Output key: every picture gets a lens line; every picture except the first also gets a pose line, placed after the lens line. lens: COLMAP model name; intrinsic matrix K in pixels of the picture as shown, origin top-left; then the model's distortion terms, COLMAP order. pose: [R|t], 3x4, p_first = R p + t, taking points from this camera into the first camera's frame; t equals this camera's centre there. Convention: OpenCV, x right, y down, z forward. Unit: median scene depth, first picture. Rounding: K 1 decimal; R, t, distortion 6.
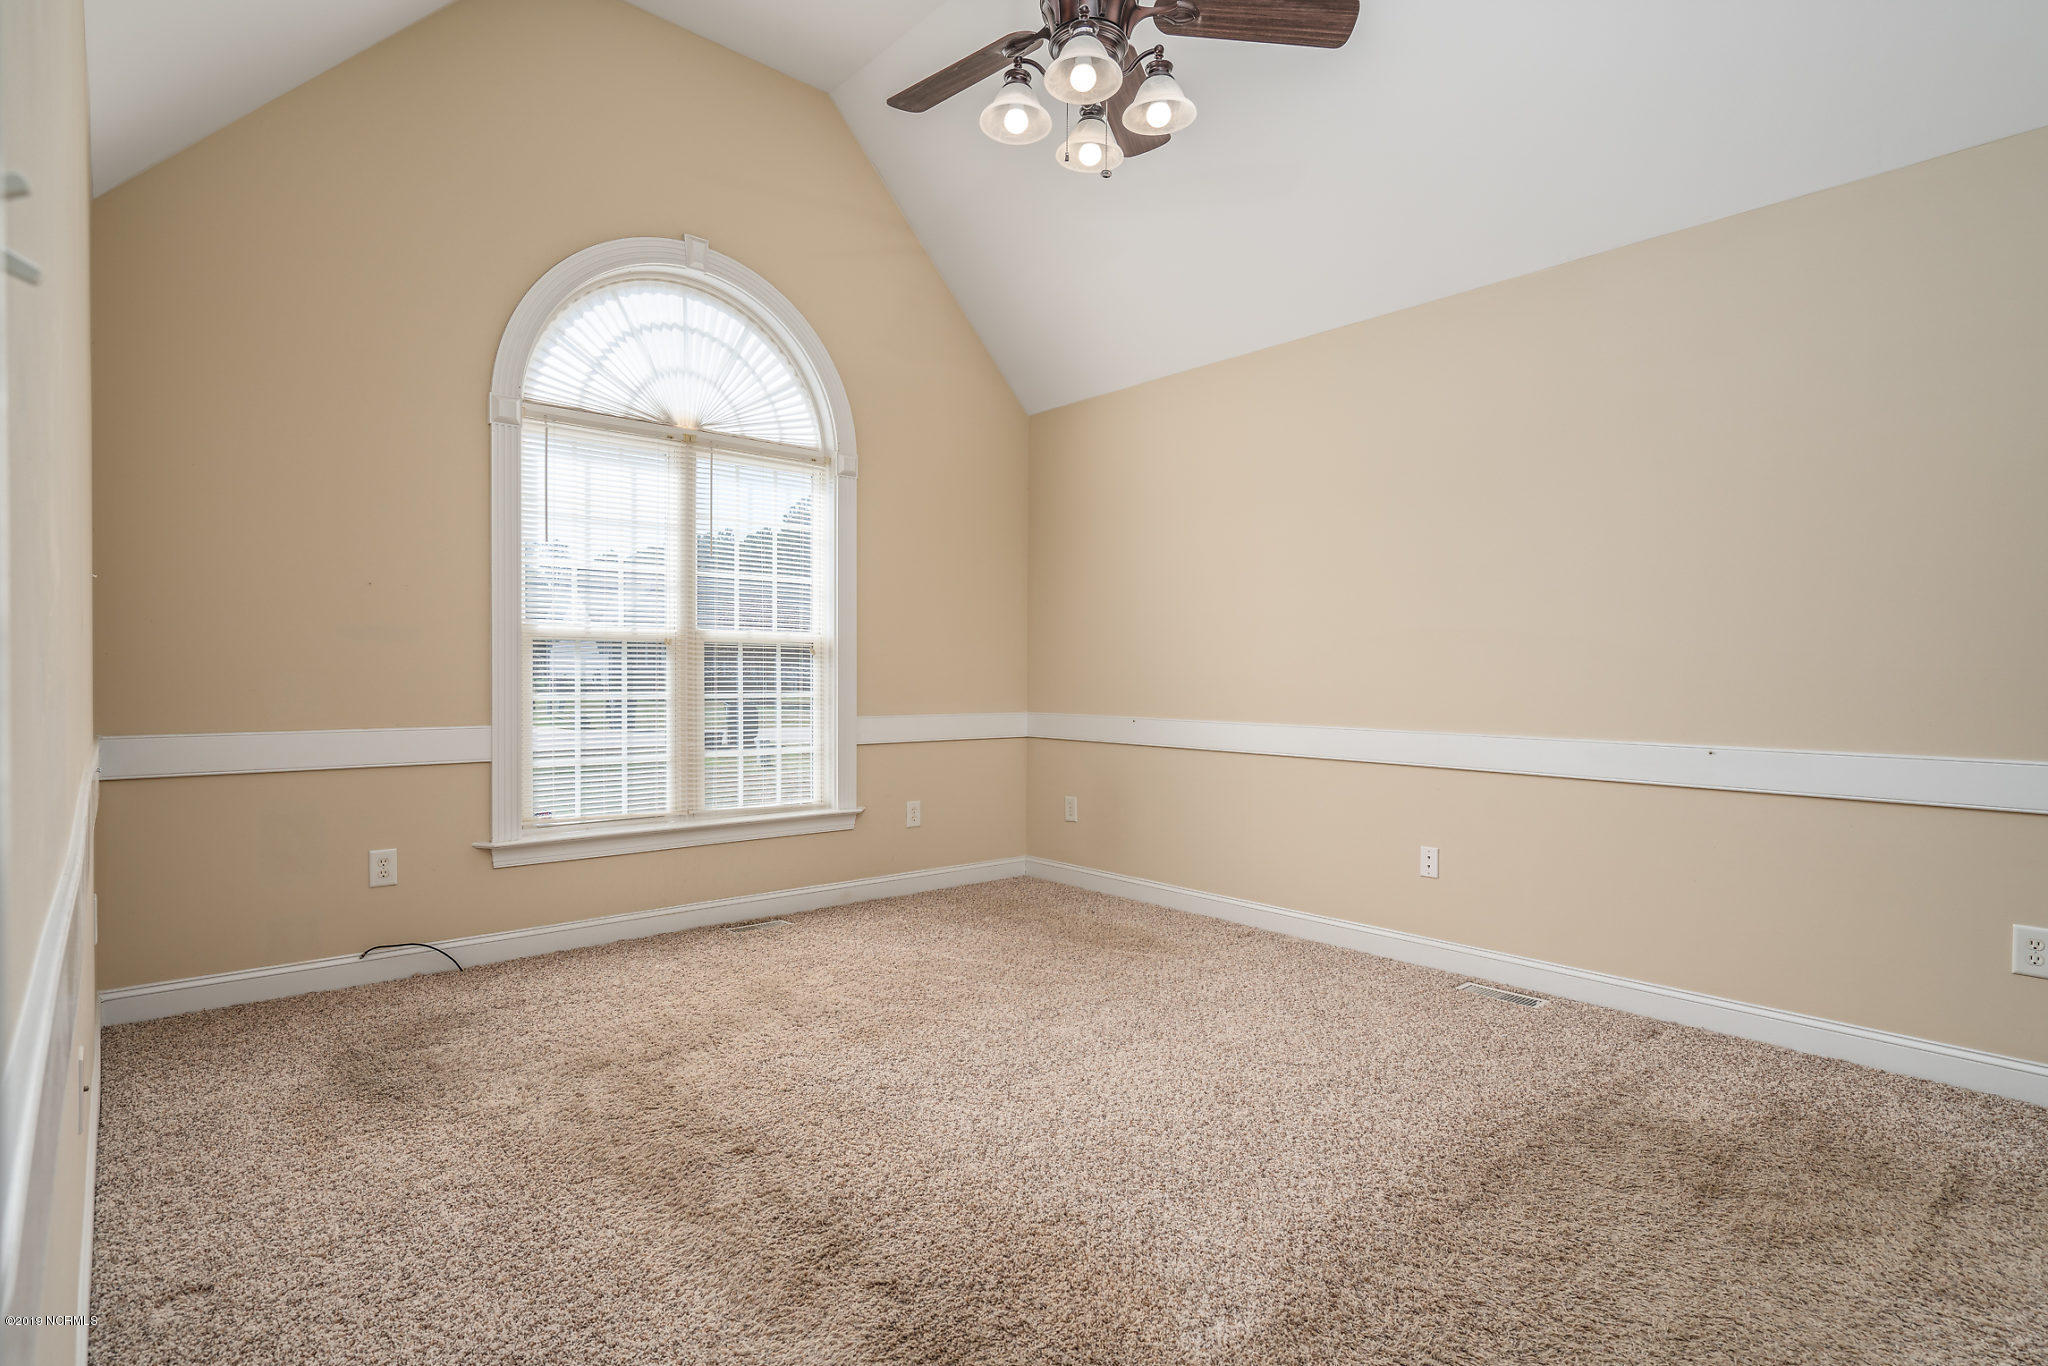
lens RADIAL K [[1031.0, 0, 1024.0], [0, 1031.0, 683.0], [0, 0, 1]] dist [-0.003298, -0.000292]
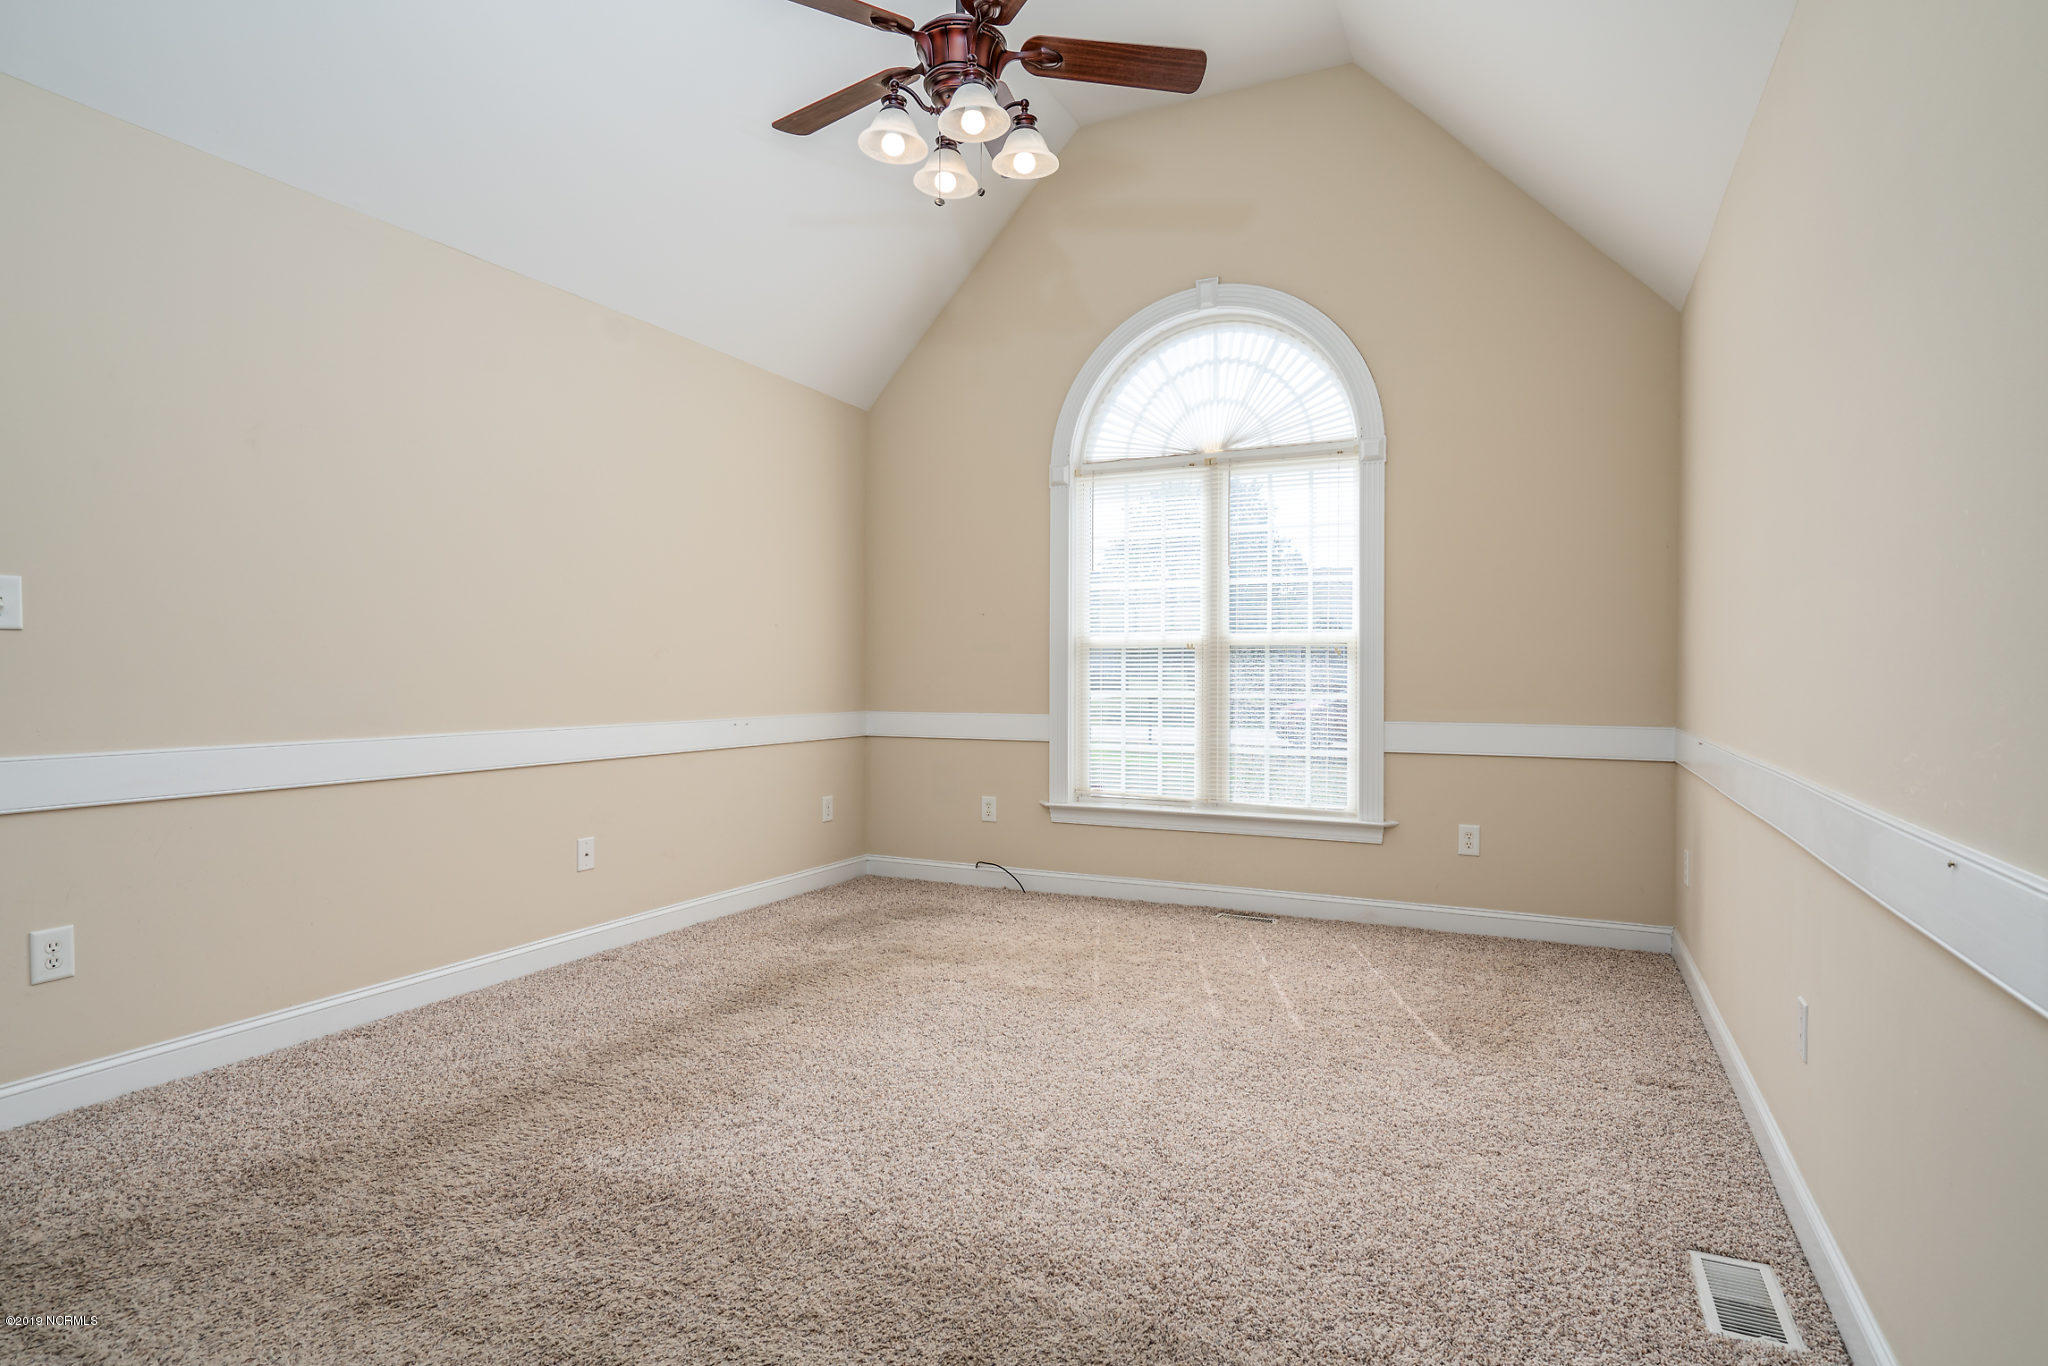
lens RADIAL K [[1072.7, 0, 1024.0], [0, 1072.7, 683.0], [0, 0, 1]] dist [0.000257, 0.001254]
pose [[0.394060, 0.003537, -0.919078, 0.658017], [-0.007222, 0.999974, 0.000752, -0.000244], [0.919056, 0.006342, 0.394075, 0.370922]]
